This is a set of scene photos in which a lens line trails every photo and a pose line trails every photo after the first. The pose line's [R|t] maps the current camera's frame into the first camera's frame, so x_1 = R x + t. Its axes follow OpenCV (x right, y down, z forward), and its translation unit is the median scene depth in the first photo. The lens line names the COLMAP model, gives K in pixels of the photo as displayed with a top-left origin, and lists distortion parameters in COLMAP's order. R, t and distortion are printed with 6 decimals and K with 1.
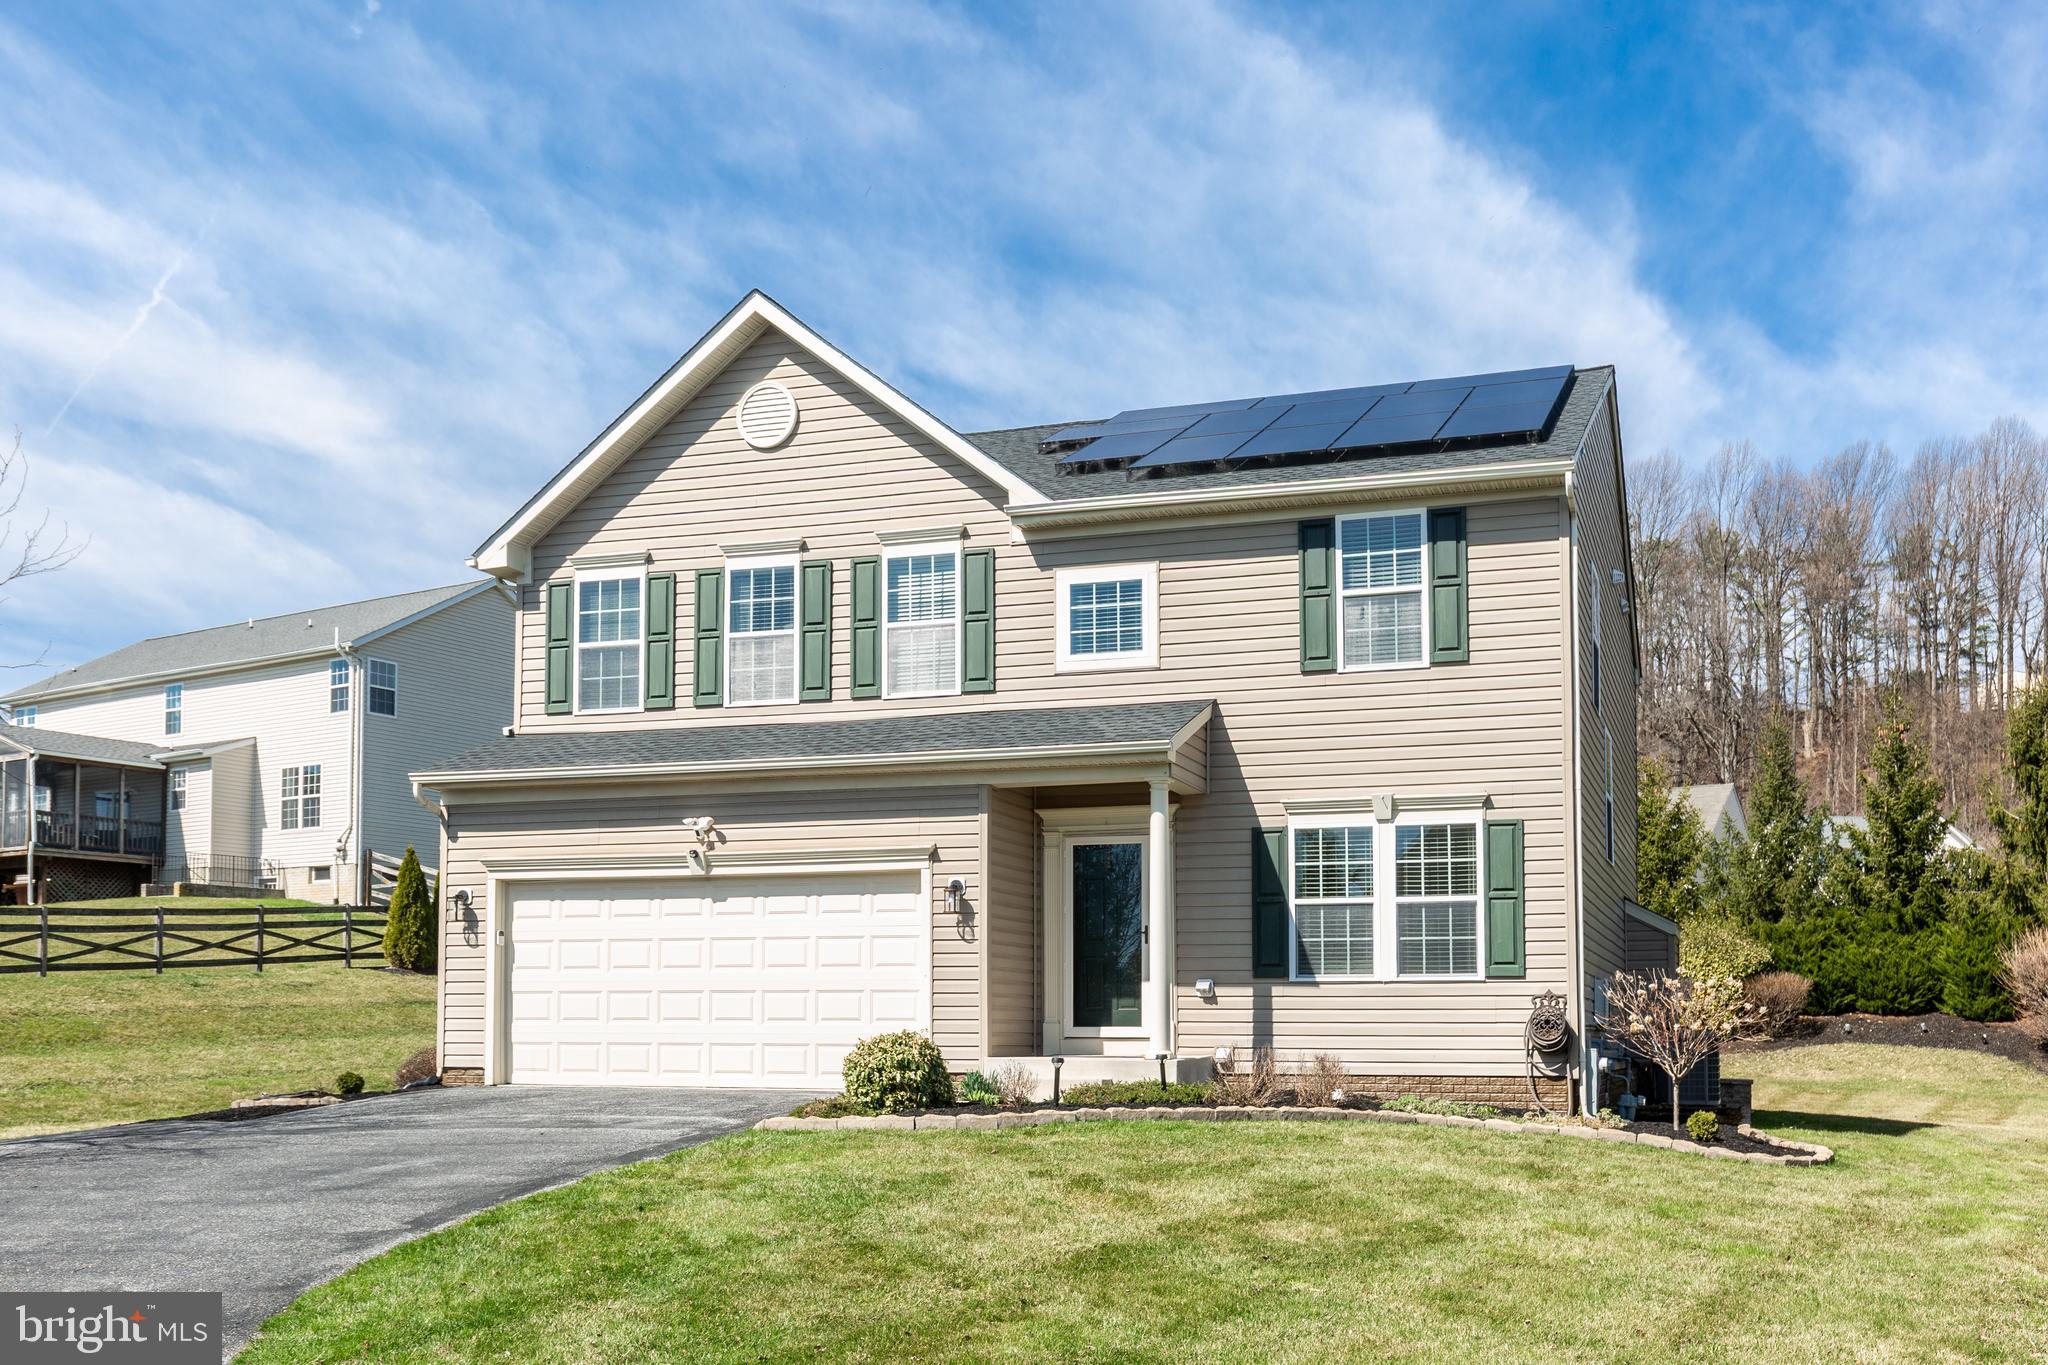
lens RADIAL K [[1904.4, 0, 1113.1], [0, 1904.4, 913.7], [0, 0, 1]] dist [0.011114, 0.000000]
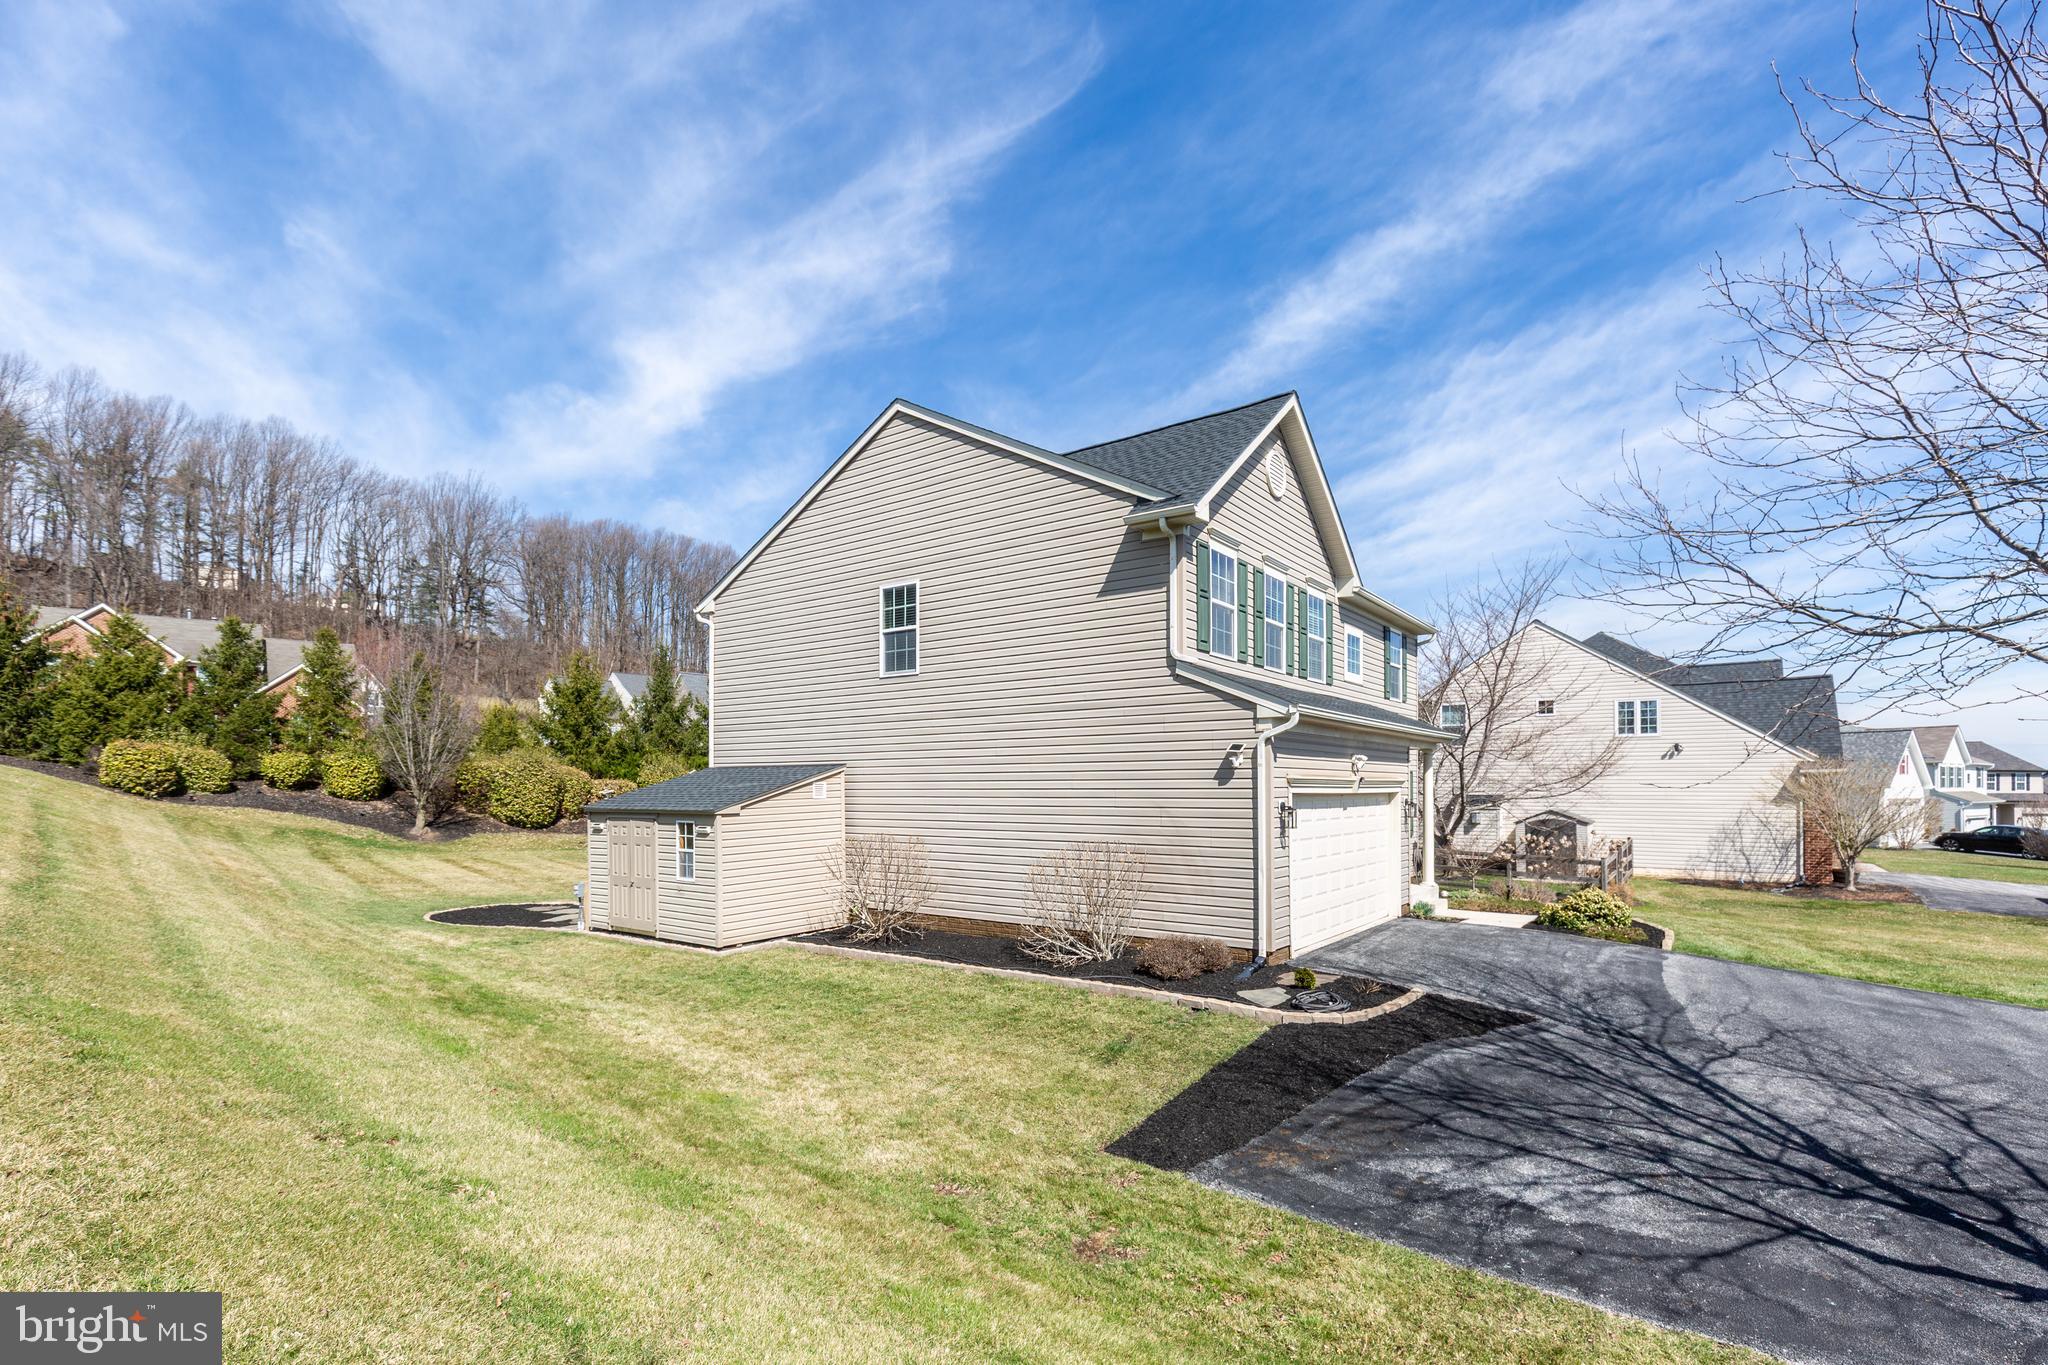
lens RADIAL K [[970.6, 0, 1050.4], [0, 970.6, 792.6], [0, 0, 1]] dist [0.027928, -0.003672]
pose [[0.303366, -0.008162, 0.952839, -0.922268], [-0.066301, 0.997359, 0.029652, -0.025562], [-0.950565, -0.072170, 0.302024, 0.894498]]
